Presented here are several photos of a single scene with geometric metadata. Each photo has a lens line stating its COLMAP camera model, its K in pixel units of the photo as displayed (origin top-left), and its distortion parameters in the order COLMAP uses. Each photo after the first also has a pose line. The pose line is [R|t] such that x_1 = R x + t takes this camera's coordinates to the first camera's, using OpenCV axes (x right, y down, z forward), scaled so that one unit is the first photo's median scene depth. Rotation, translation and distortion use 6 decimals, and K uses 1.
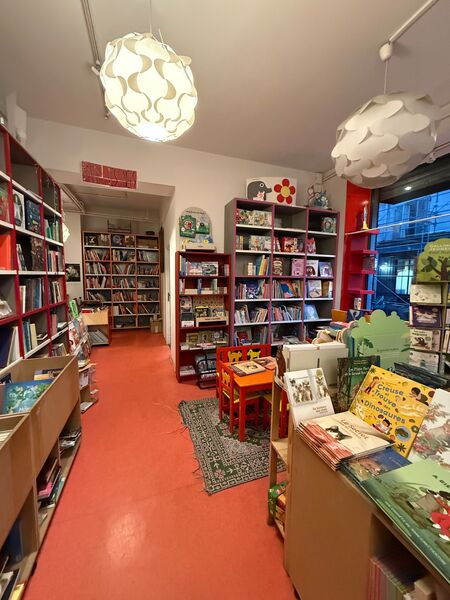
lens RADIAL K [[238.2, 0, 225.3], [0, 238.2, 299.2], [0, 0, 1]] dist [0.000418, 0.000112]
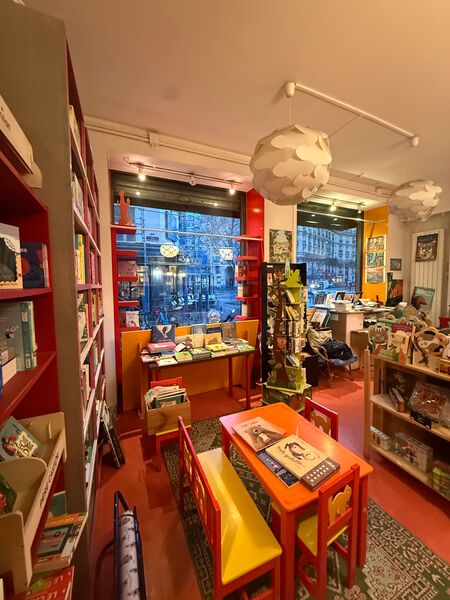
lens RADIAL K [[238.2, 0, 224.8], [0, 238.2, 298.3], [0, 0, 1]] dist [0.000418, 0.000112]
pose [[-0.099549, -0.071898, 0.992432, -0.287410], [0.104511, 0.991114, 0.082286, -0.090942], [-0.989529, 0.111911, -0.091150, 0.860058]]
